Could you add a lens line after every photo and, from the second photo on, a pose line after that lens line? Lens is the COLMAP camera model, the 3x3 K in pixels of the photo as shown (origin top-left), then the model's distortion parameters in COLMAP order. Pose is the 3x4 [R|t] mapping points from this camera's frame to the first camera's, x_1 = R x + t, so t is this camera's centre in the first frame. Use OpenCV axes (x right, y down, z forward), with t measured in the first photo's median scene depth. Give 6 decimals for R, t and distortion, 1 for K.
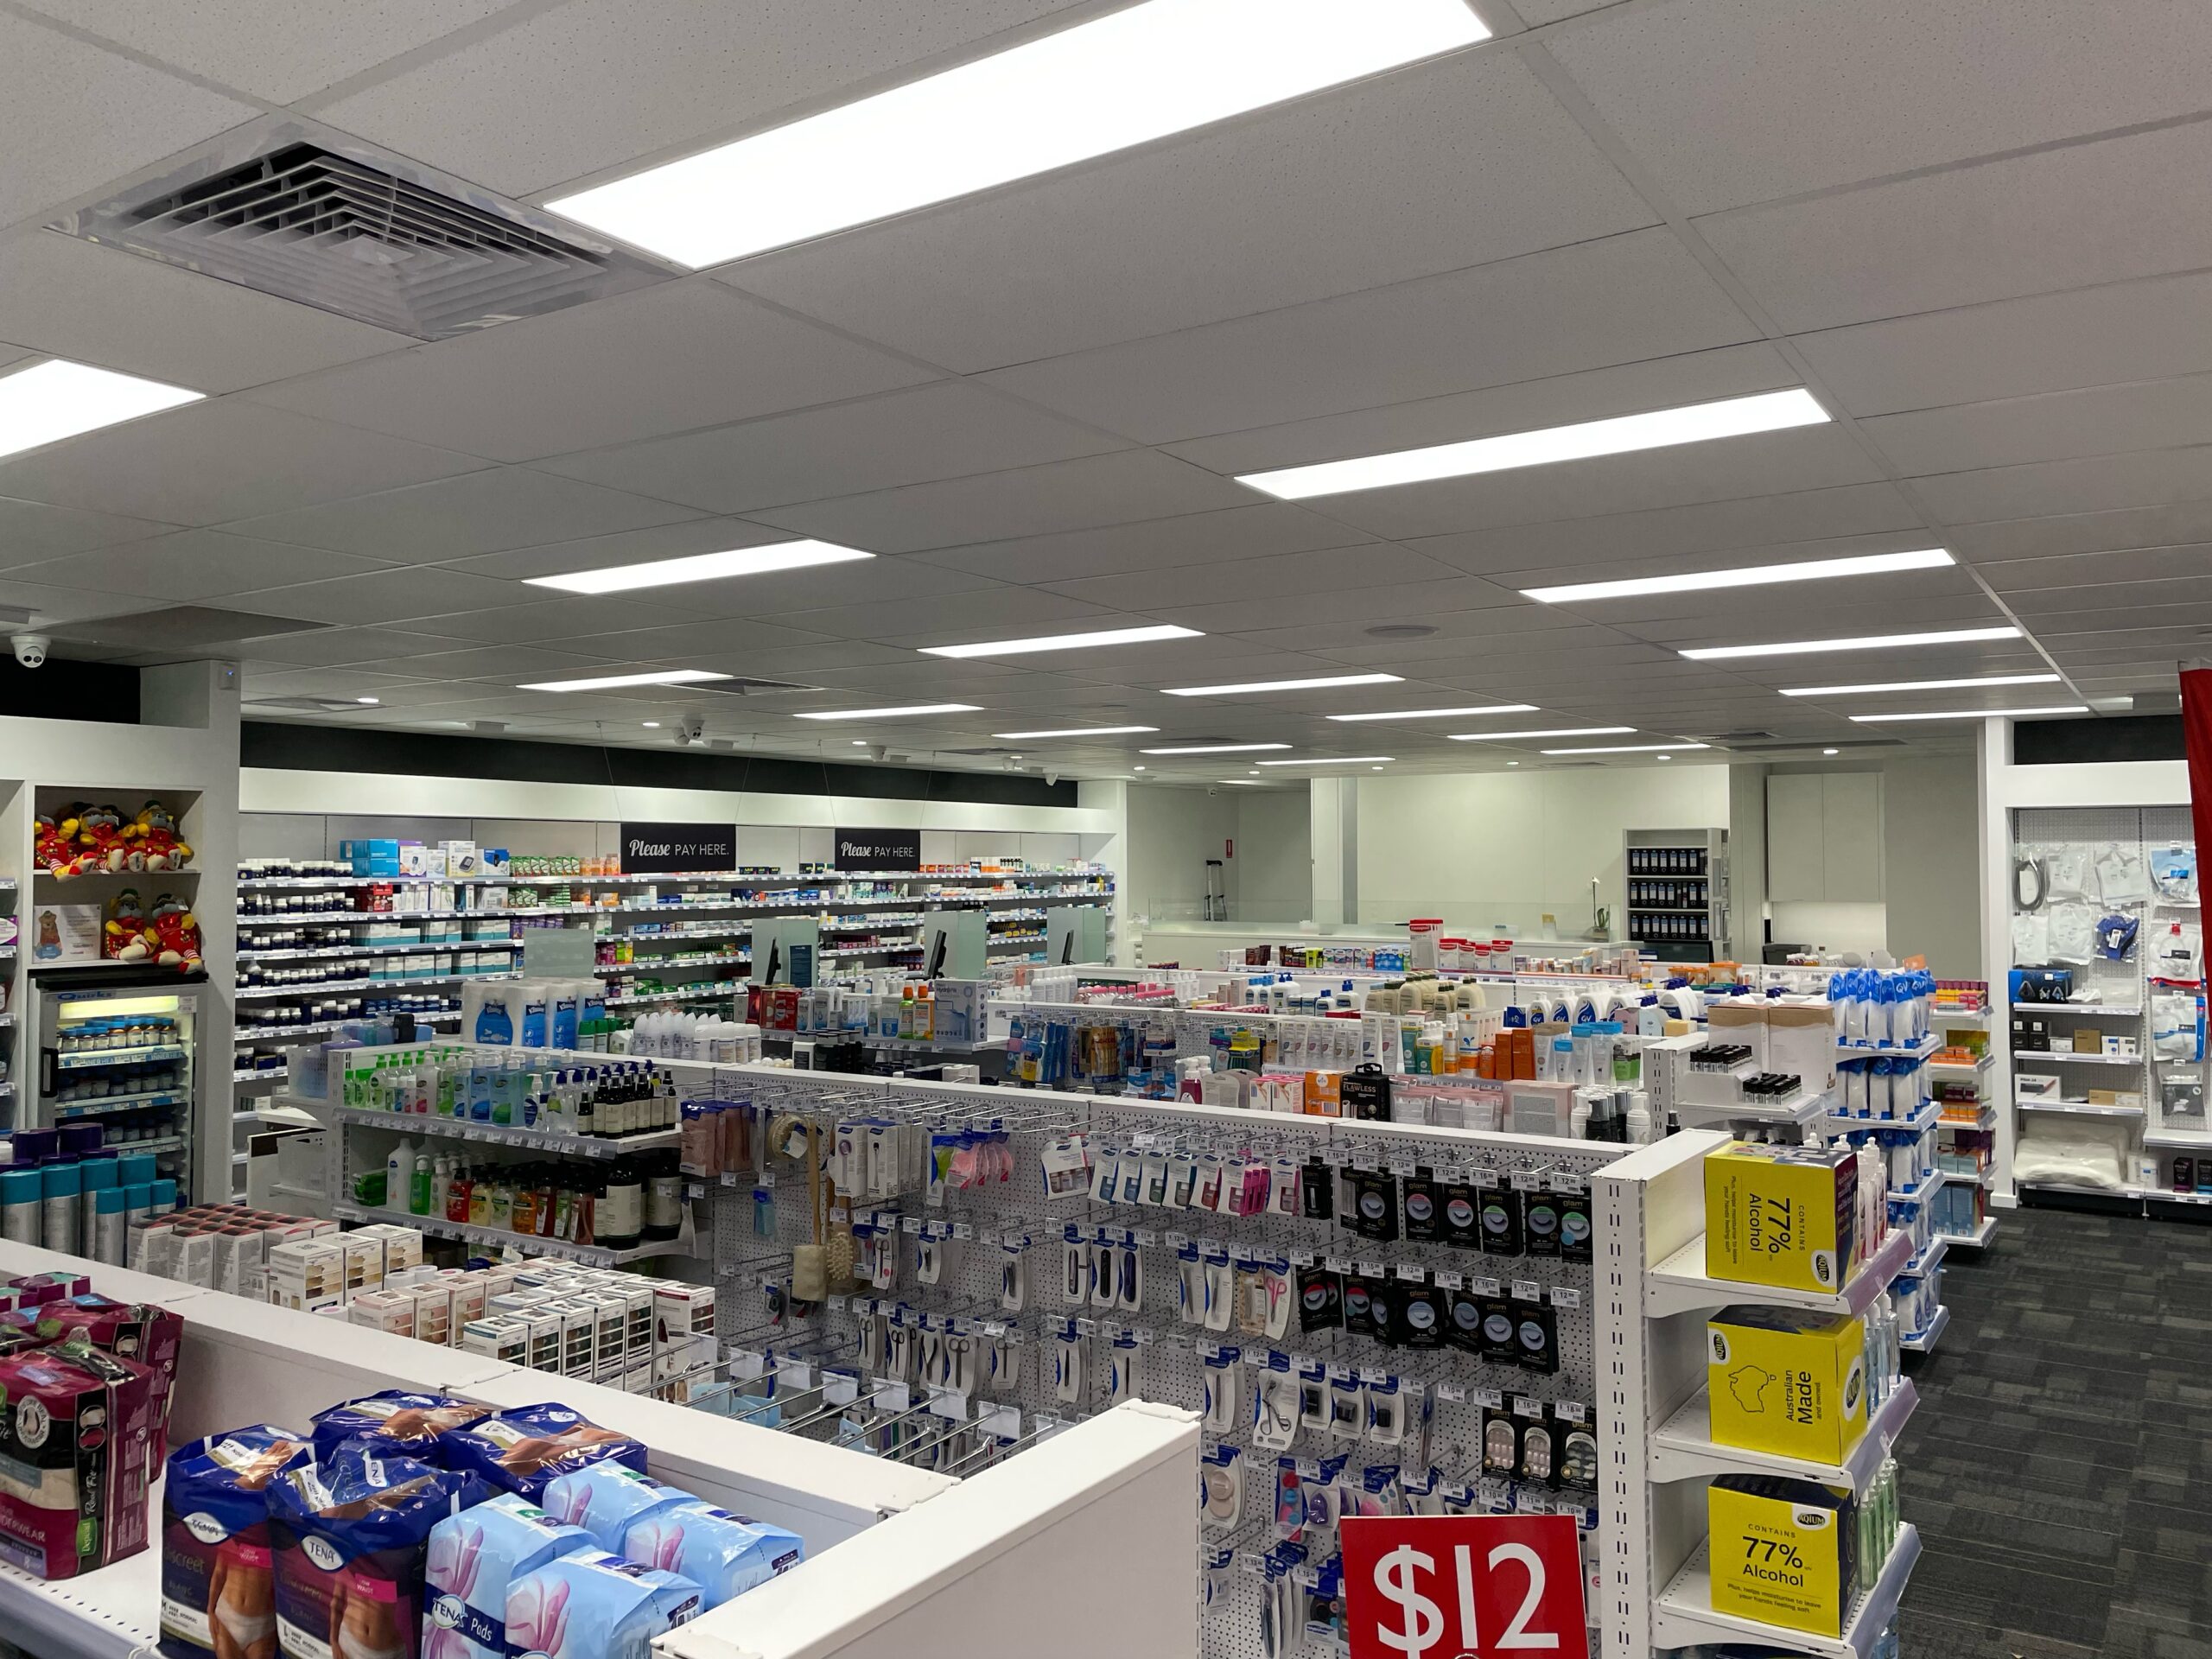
lens RADIAL K [[1685.0, 0, 1102.6], [0, 1685.0, 817.1], [0, 0, 1]] dist [0.108761, -0.155996]
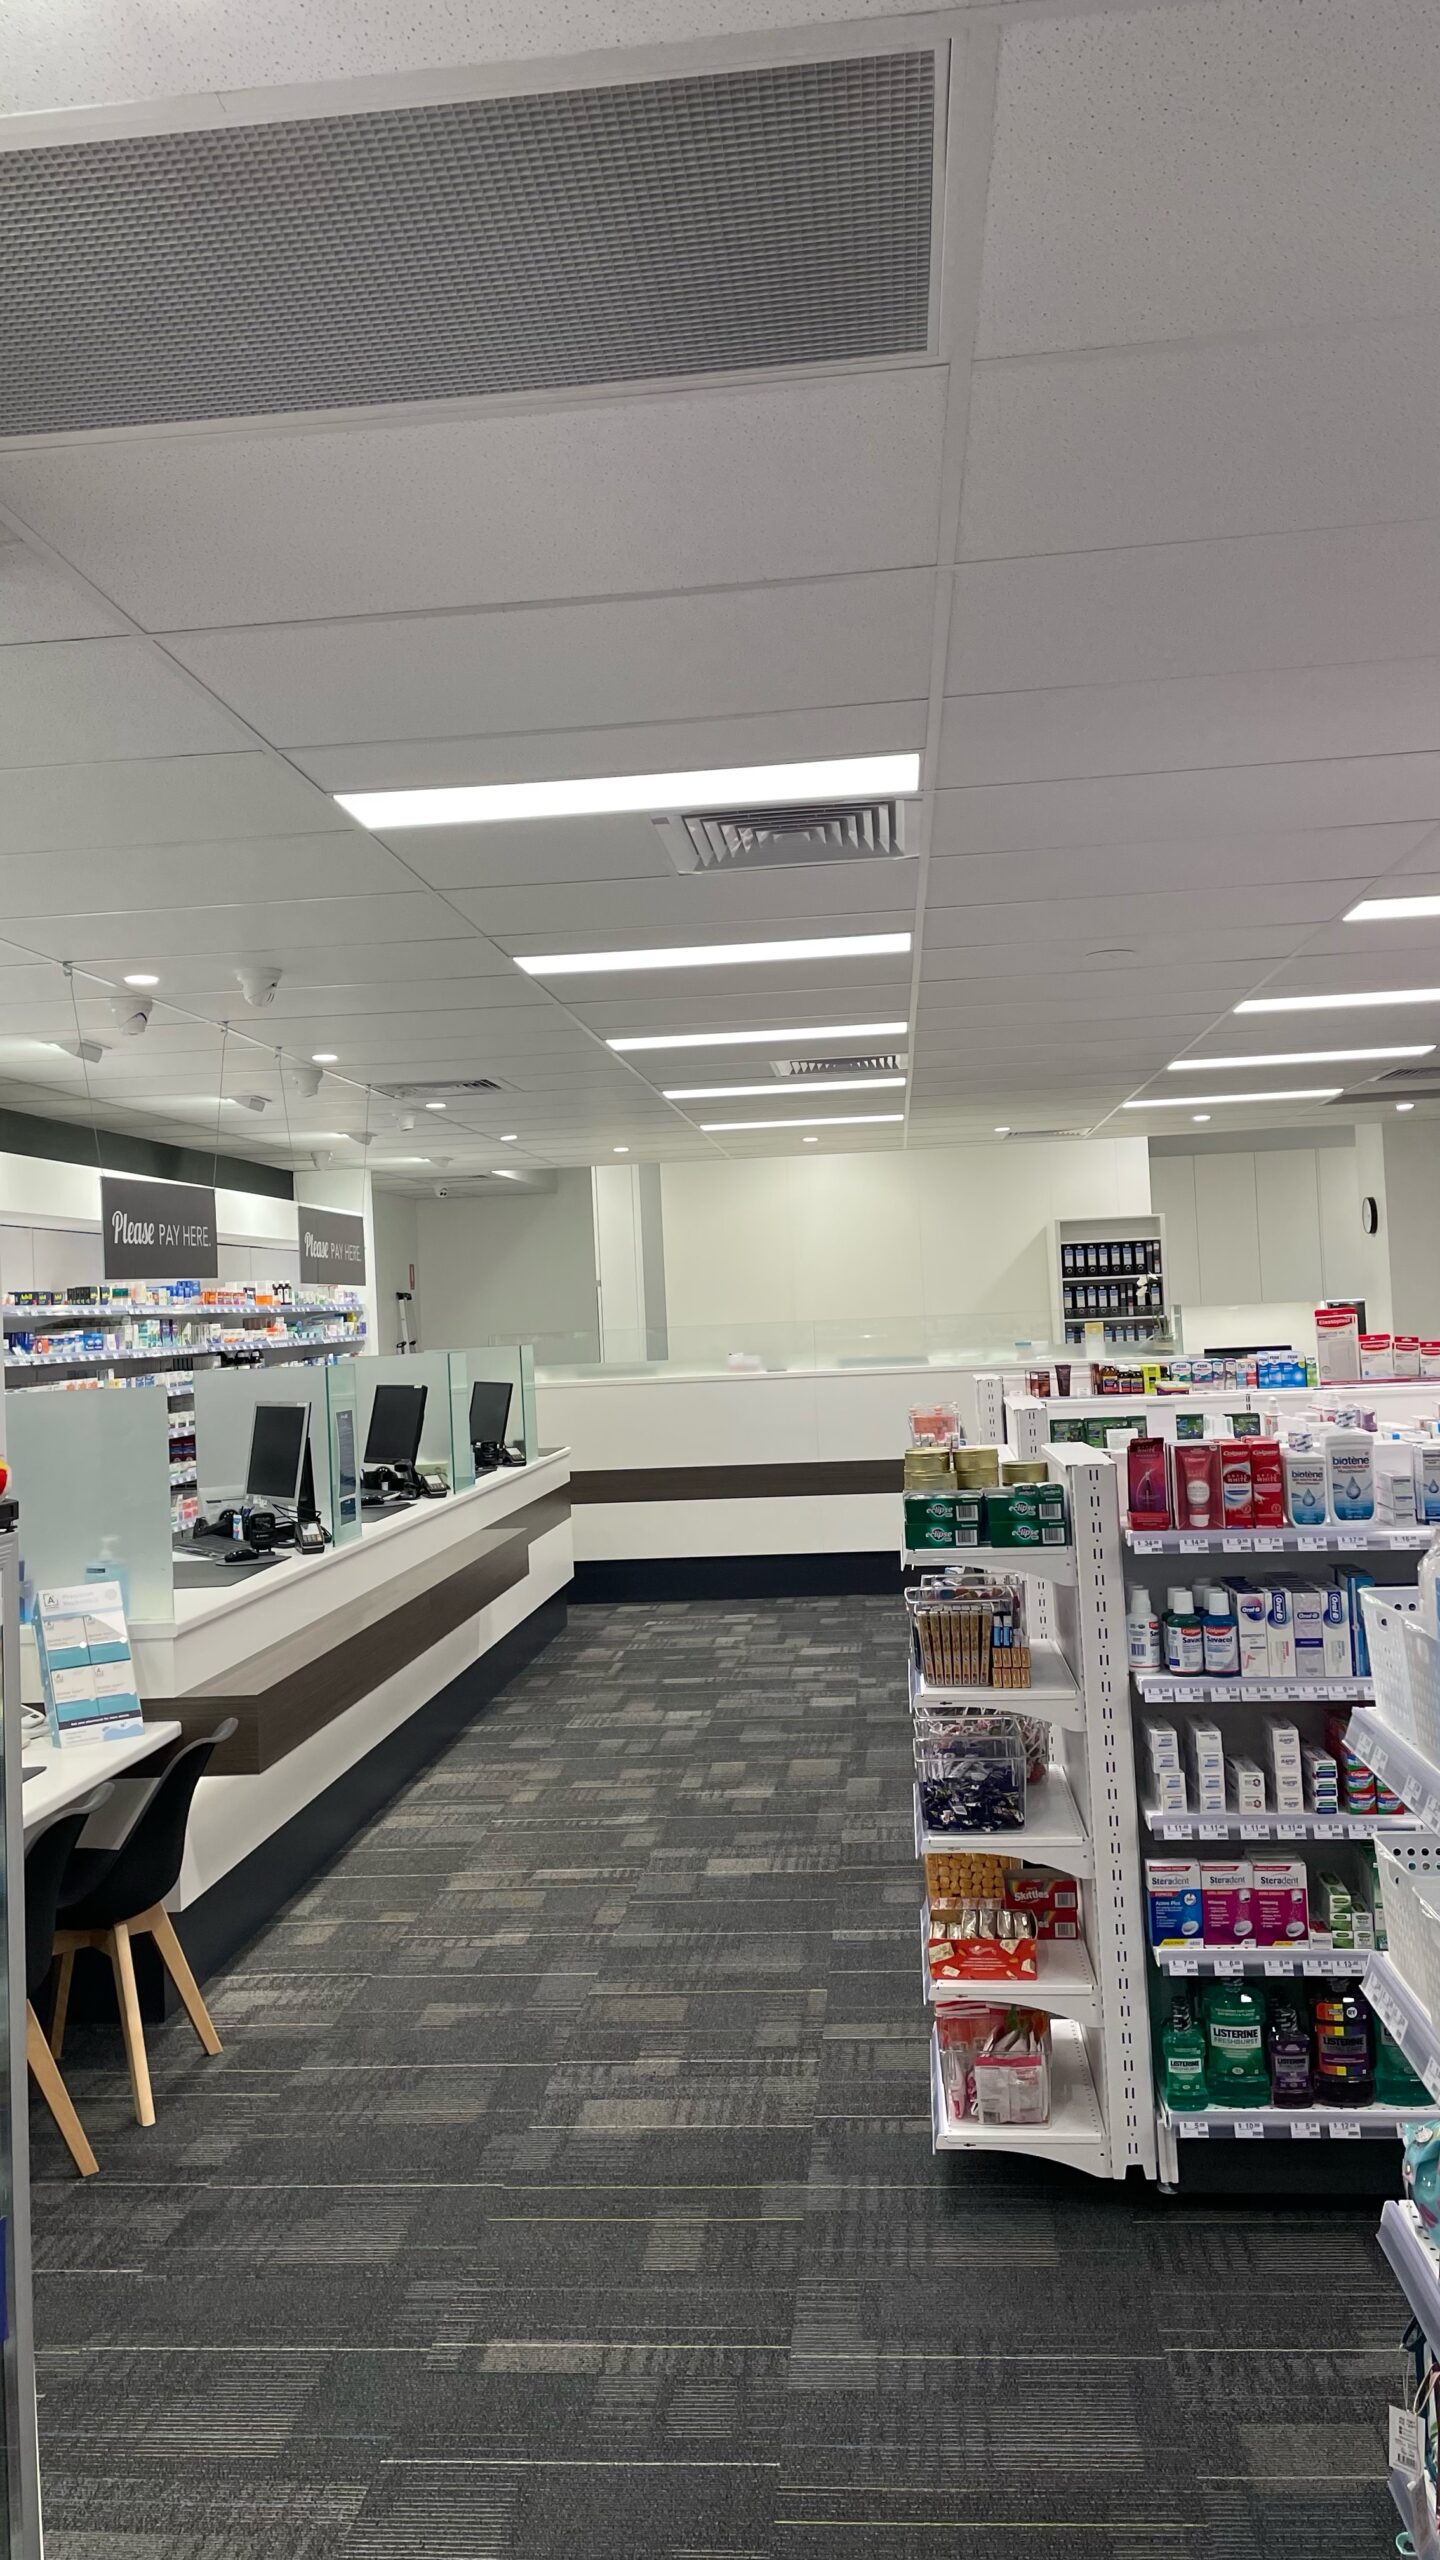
lens RADIAL K [[1940.4, 0, 720.0], [0, 1940.4, 1280.0], [0, 0, 1]] dist [0.126001, -0.212000]
pose [[0.882023, -0.031290, 0.470166, -0.440671], [0.030858, 0.999487, 0.008629, 0.038336], [-0.470195, 0.006897, 0.882536, 0.470407]]
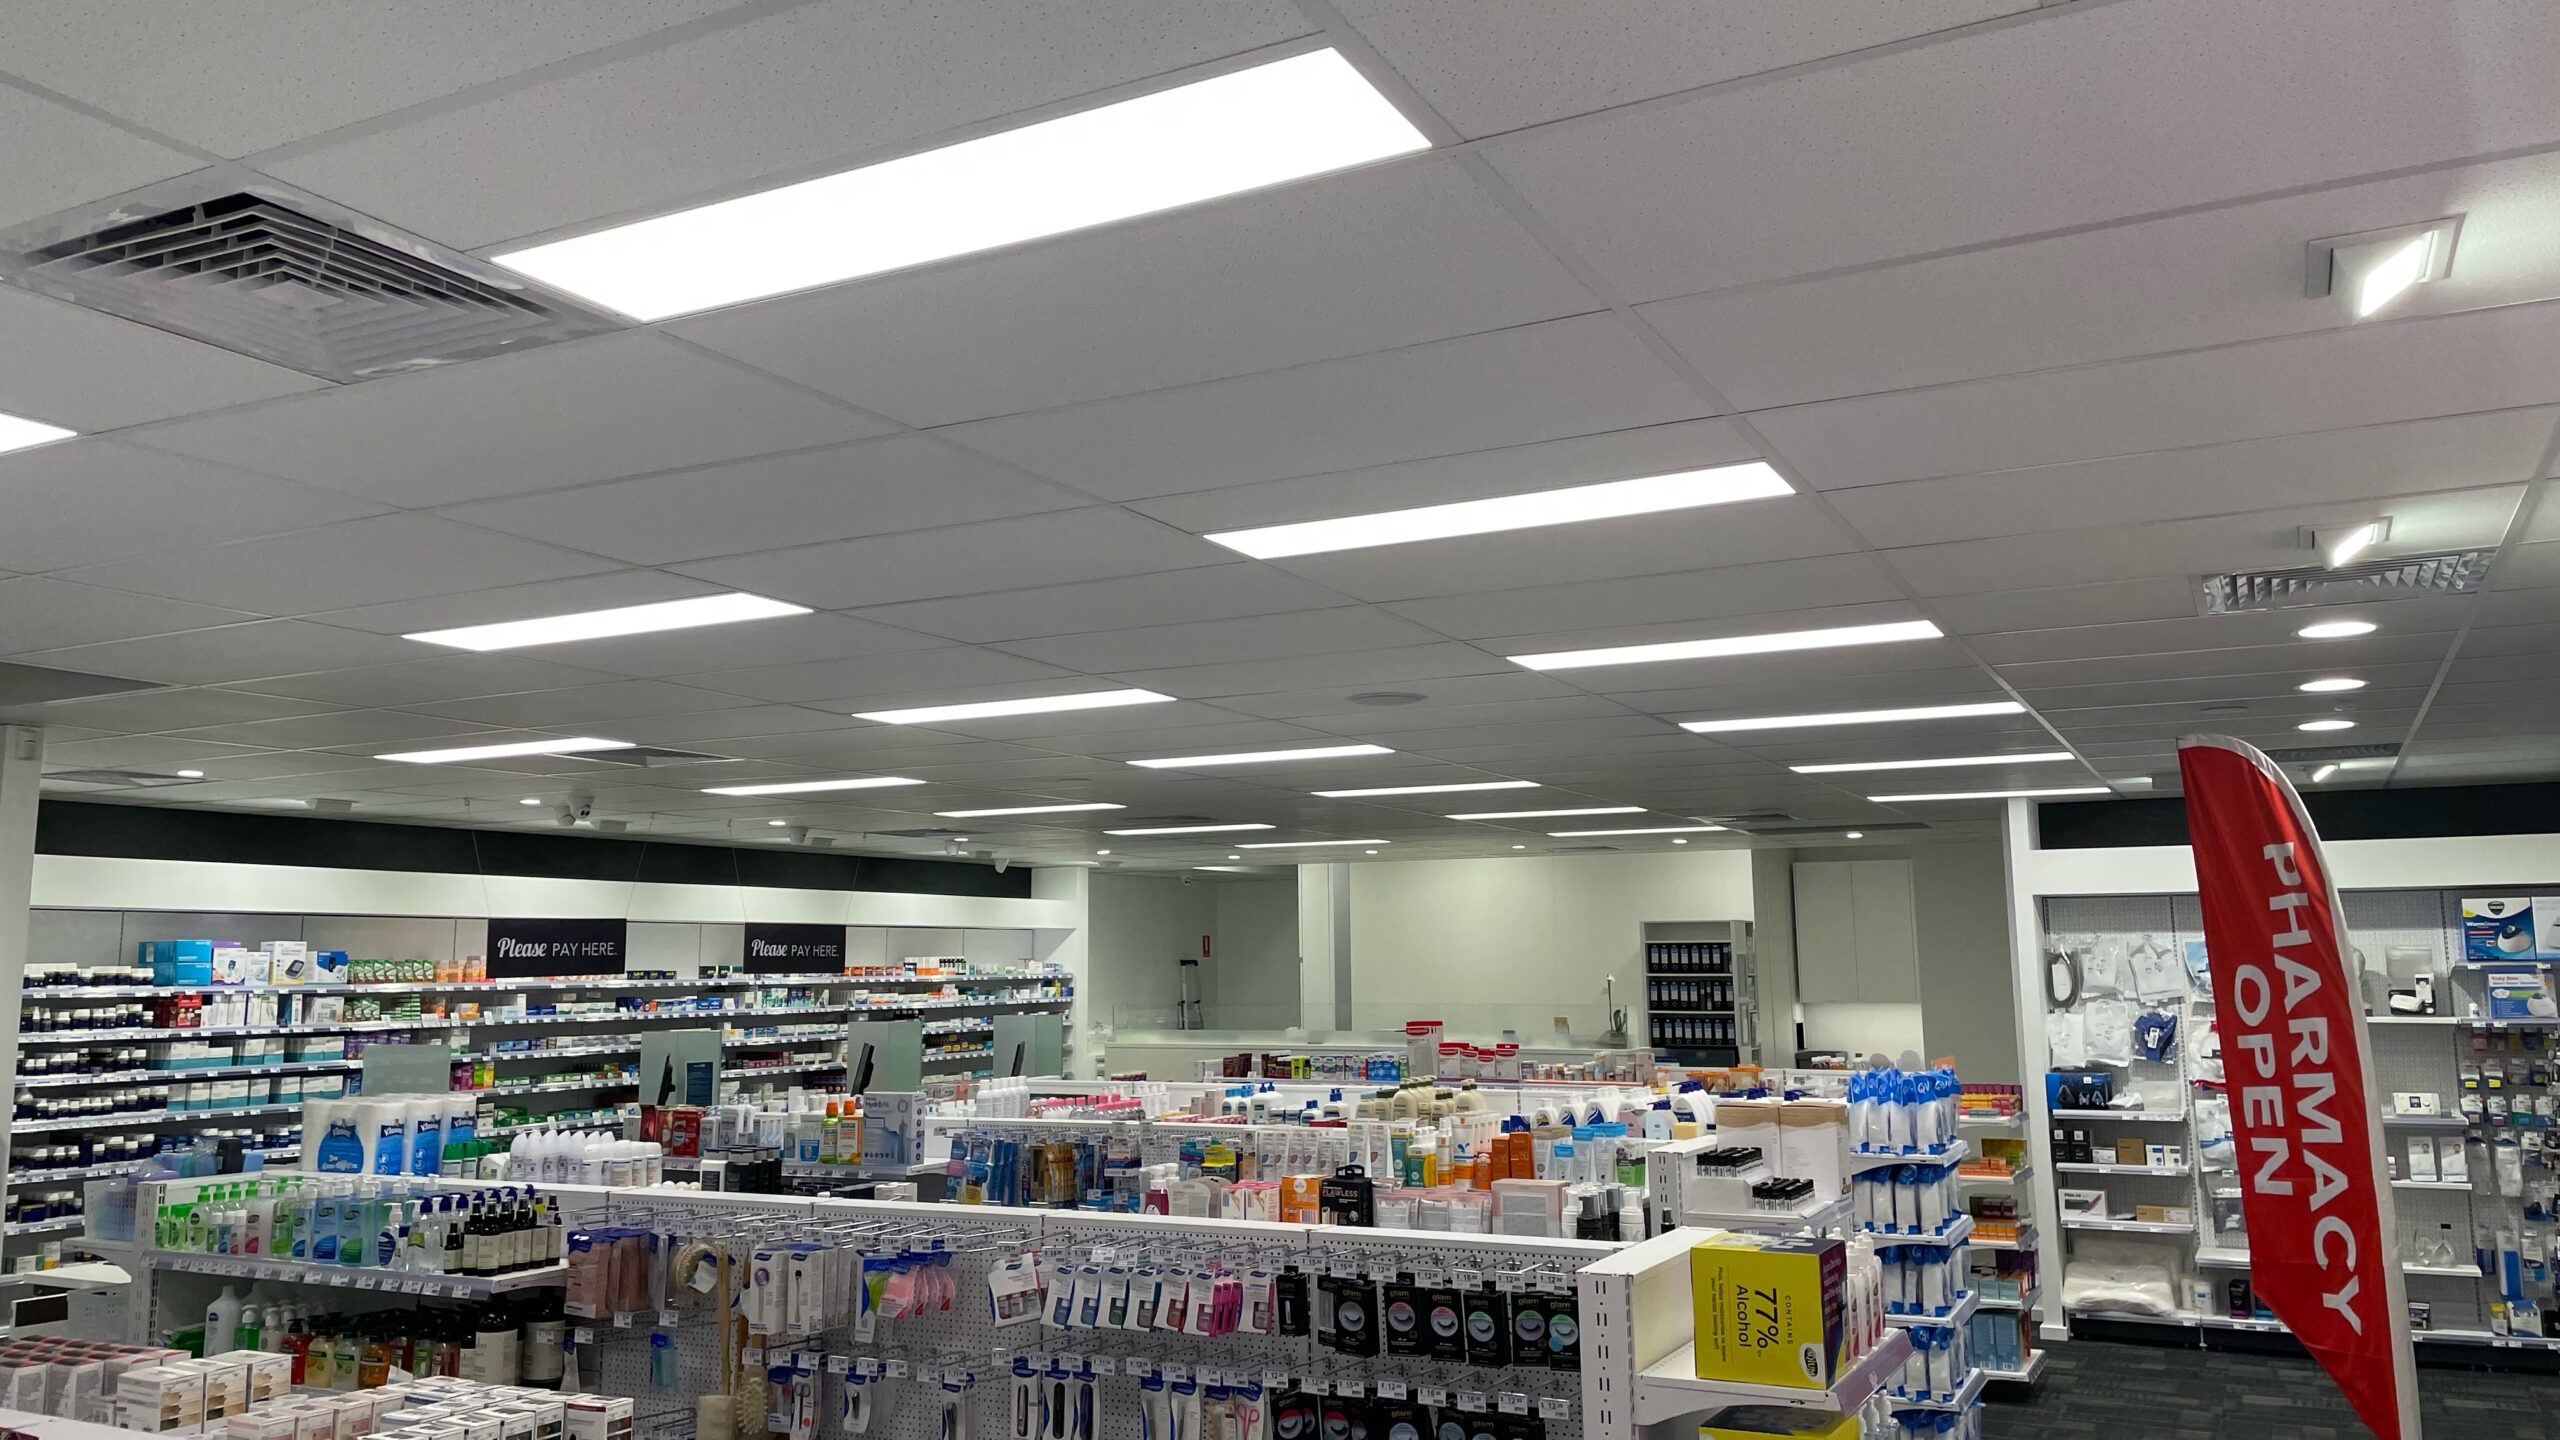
lens RADIAL K [[1945.7, 0, 1264.4], [0, 1945.7, 688.8], [0, 0, 1]] dist [0.083746, -0.104744]
pose [[0.994591, 0.008090, 0.103553, -0.000331], [0.003821, 0.993437, -0.114315, 0.003756], [-0.103798, 0.114092, 0.988033, -0.027654]]
